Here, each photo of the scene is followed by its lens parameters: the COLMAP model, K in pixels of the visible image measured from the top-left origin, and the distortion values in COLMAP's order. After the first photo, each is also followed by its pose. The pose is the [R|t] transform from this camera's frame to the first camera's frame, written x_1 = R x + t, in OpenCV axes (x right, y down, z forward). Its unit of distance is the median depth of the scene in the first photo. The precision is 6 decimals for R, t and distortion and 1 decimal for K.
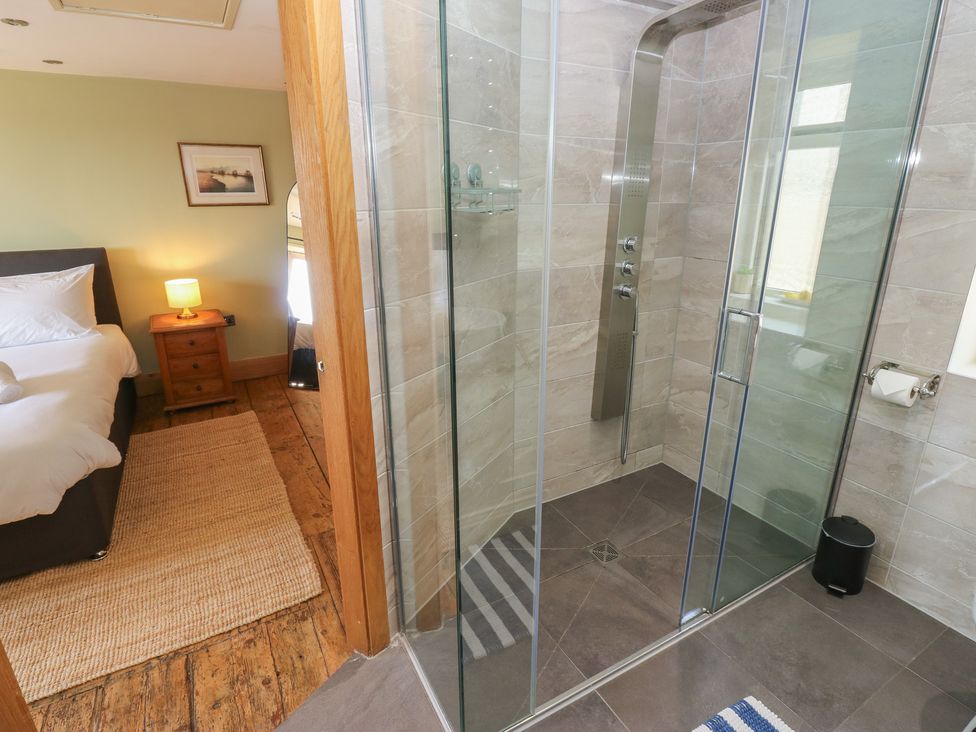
lens RADIAL K [[528.4, 0, 491.7], [0, 528.4, 364.1], [0, 0, 1]] dist [-0.001541, -0.014533]
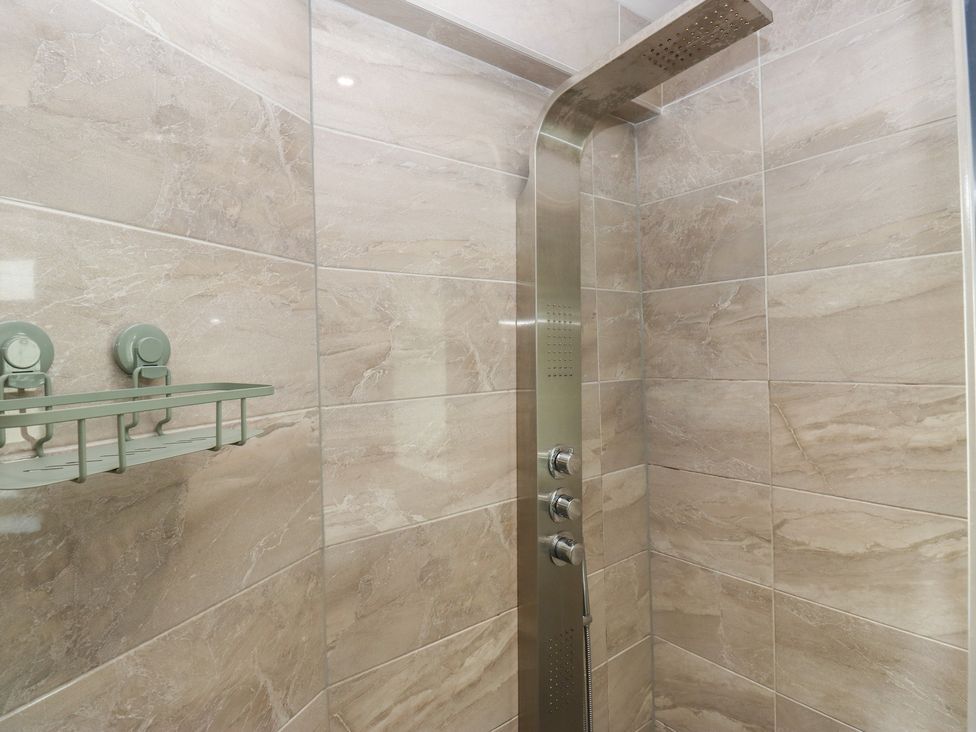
lens RADIAL K [[528.4, 0, 494.1], [0, 528.4, 360.2], [0, 0, 1]] dist [-0.001541, -0.014533]
pose [[0.988204, -0.031852, 0.149793, 0.126472], [0.075410, 0.952536, -0.294940, -0.183553], [-0.133289, 0.302756, 0.943702, 0.503273]]
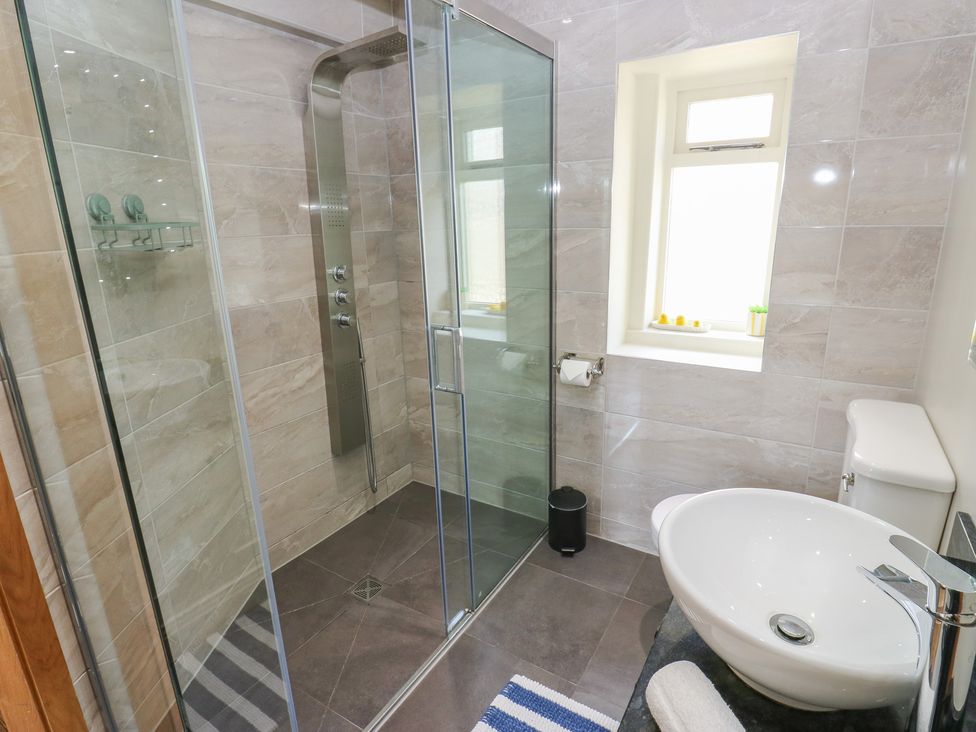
lens RADIAL K [[528.4, 0, 510.2], [0, 528.4, 359.7], [0, 0, 1]] dist [-0.001541, -0.014533]
pose [[0.865557, -0.149702, 0.477913, 0.042196], [0.176727, 0.984189, -0.011785, 0.001715], [-0.468592, 0.094660, 0.878328, -0.009797]]
